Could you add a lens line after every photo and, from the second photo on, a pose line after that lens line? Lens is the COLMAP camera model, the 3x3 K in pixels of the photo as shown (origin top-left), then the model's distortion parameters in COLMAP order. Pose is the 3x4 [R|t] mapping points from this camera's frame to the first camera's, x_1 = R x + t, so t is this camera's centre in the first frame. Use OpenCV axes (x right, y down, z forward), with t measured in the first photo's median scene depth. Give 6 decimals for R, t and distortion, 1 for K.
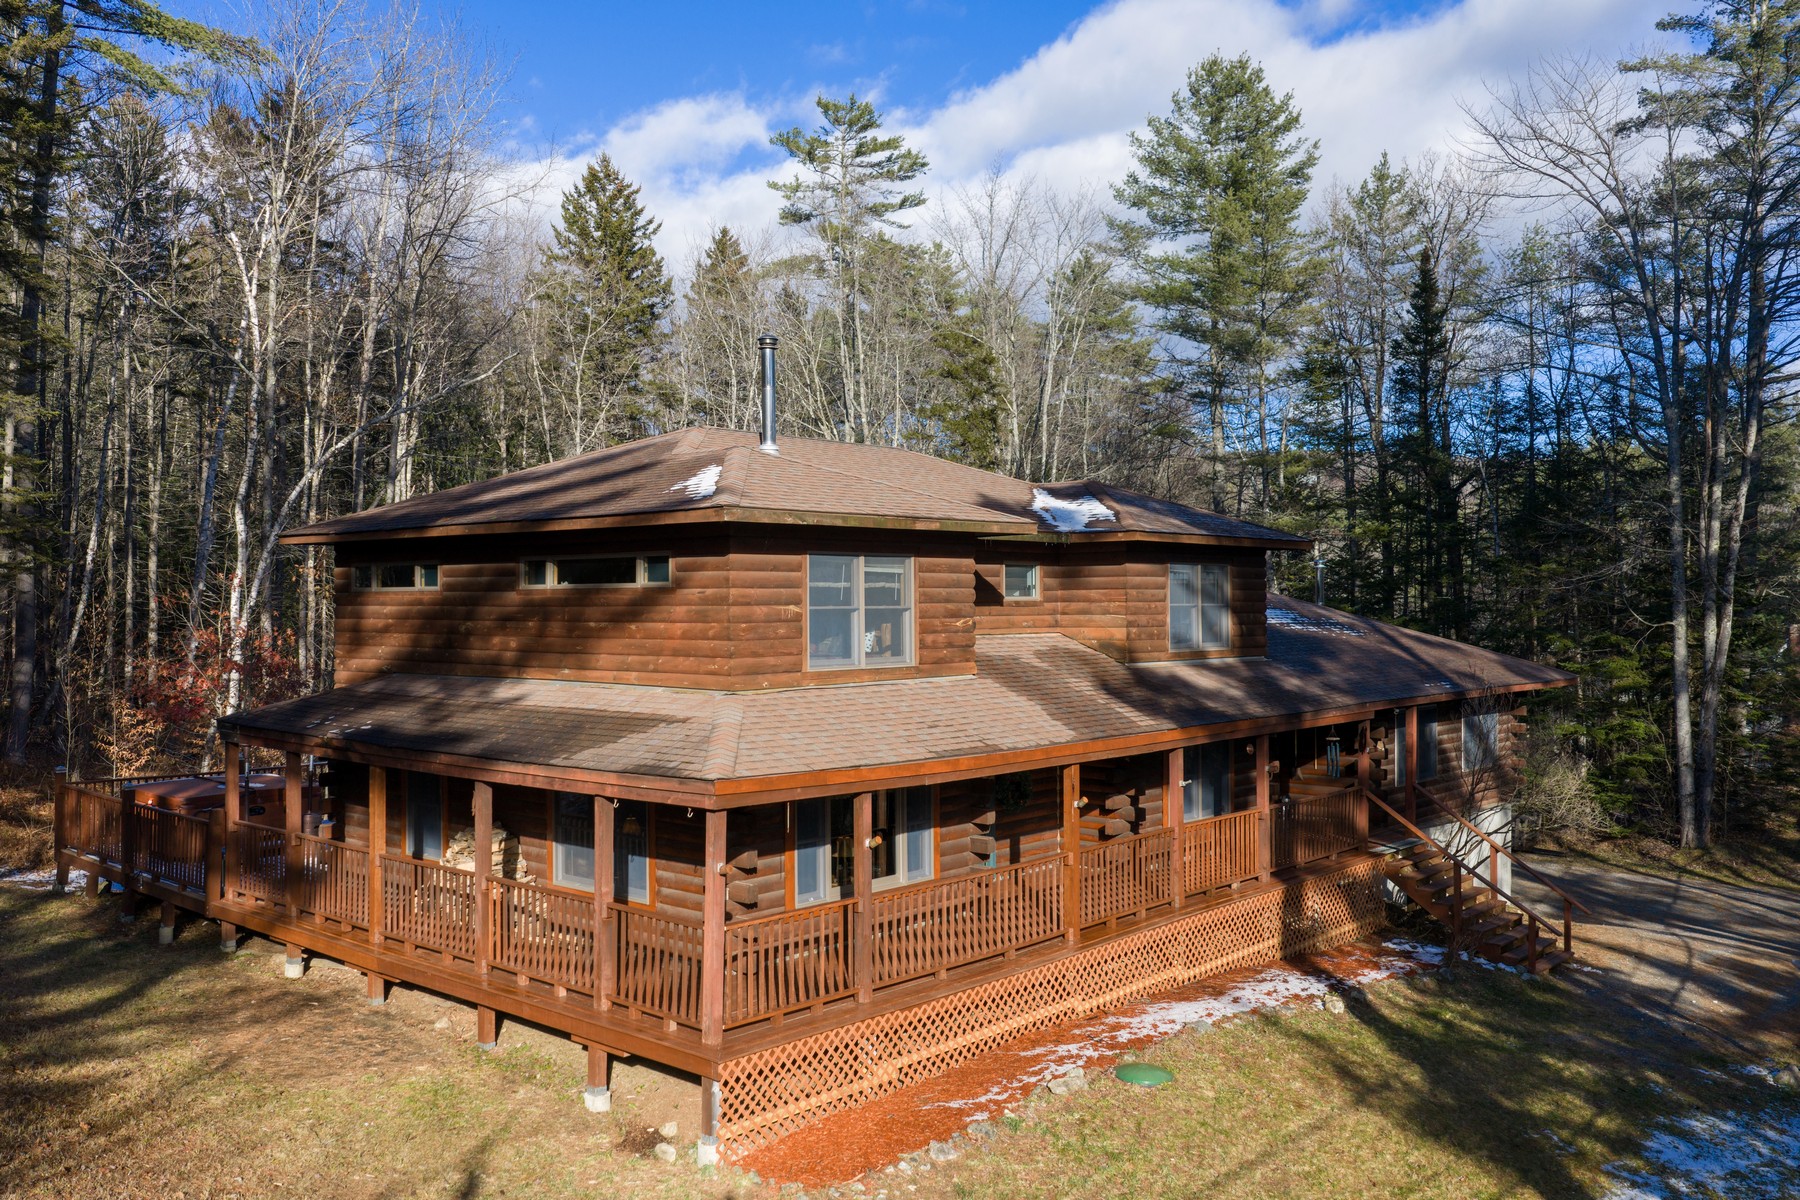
lens RADIAL K [[1480.1, 0, 900.0], [0, 1480.1, 600.0], [0, 0, 1]] dist [0.036578, -0.084736]
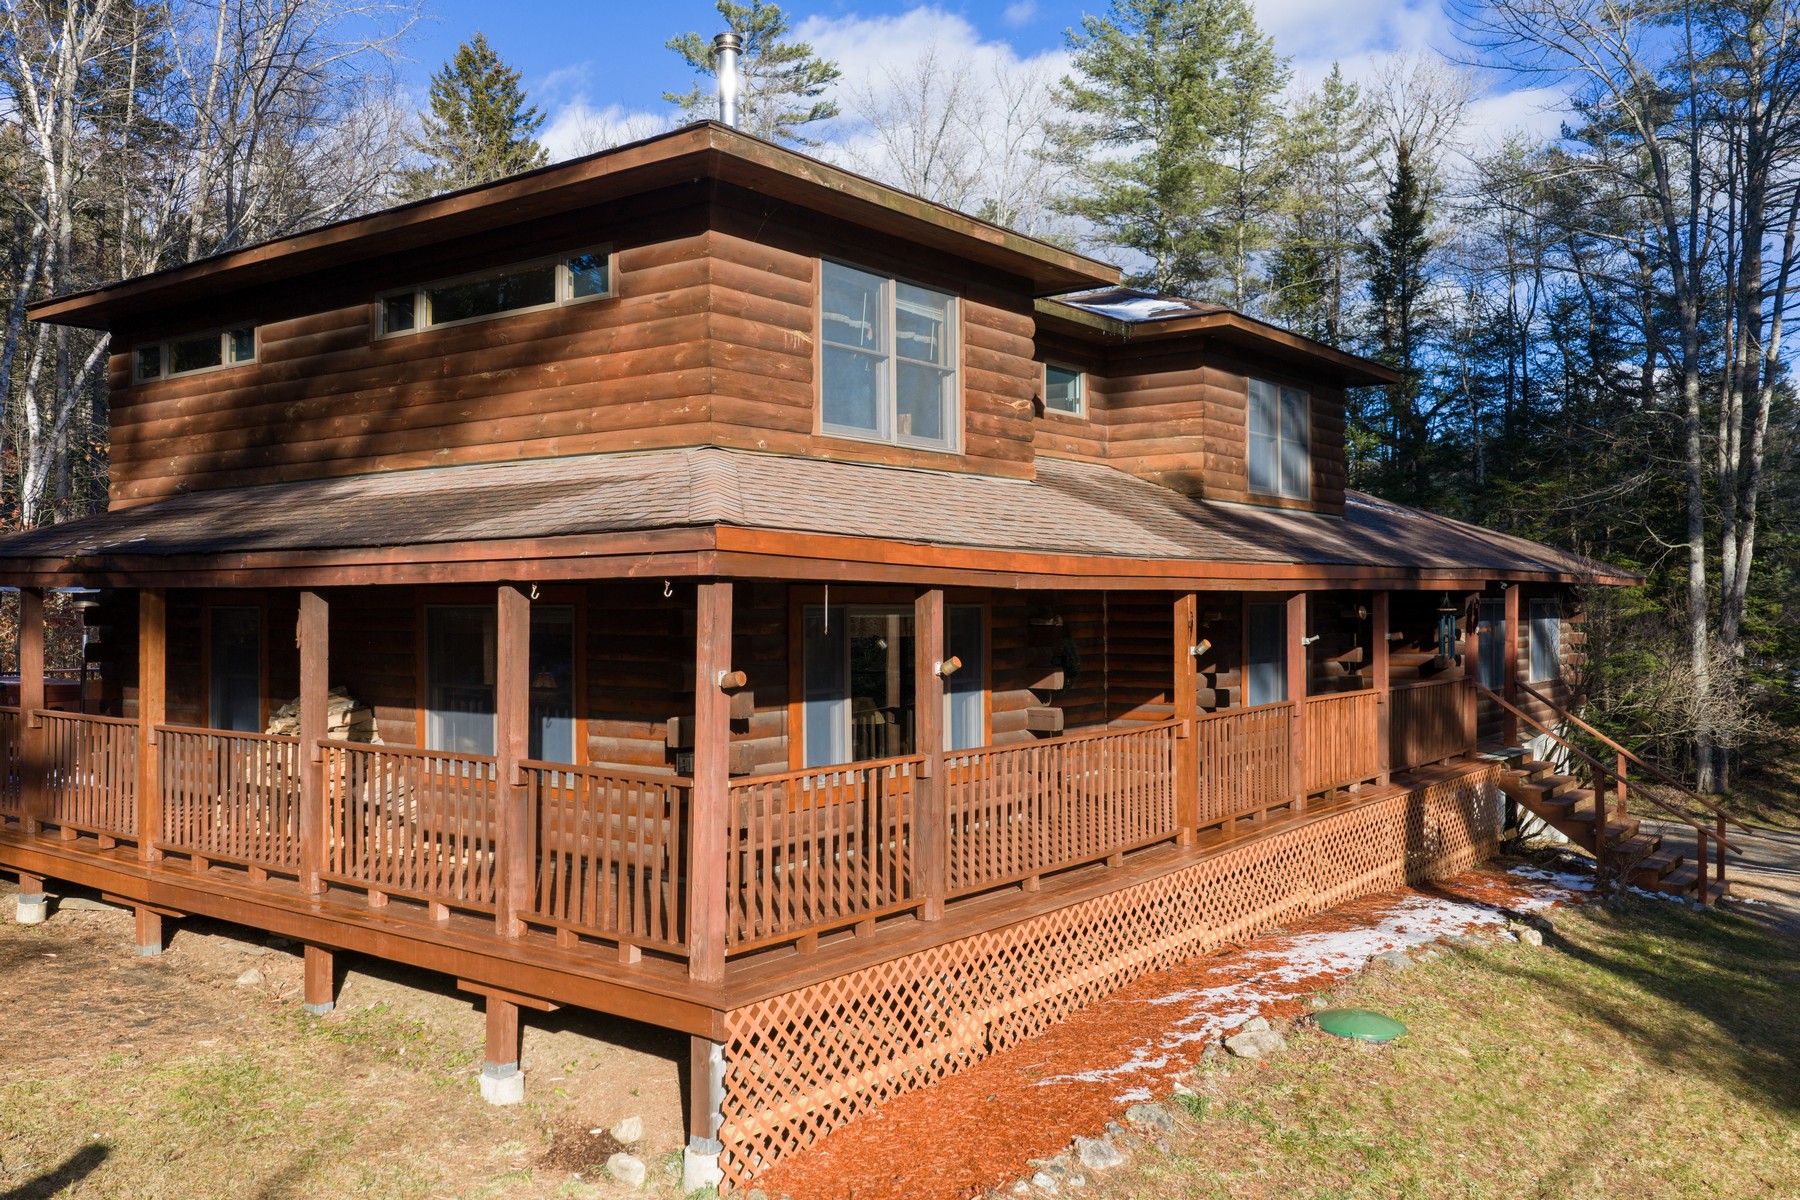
lens RADIAL K [[1481.3, 0, 900.0], [0, 1481.3, 600.0], [0, 0, 1]] dist [0.032208, -0.054215]
pose [[0.996473, 0.001724, 0.083896, -0.085322], [-0.001680, 0.999998, -0.000599, 0.127011], [-0.083897, 0.000456, 0.996474, 0.349494]]
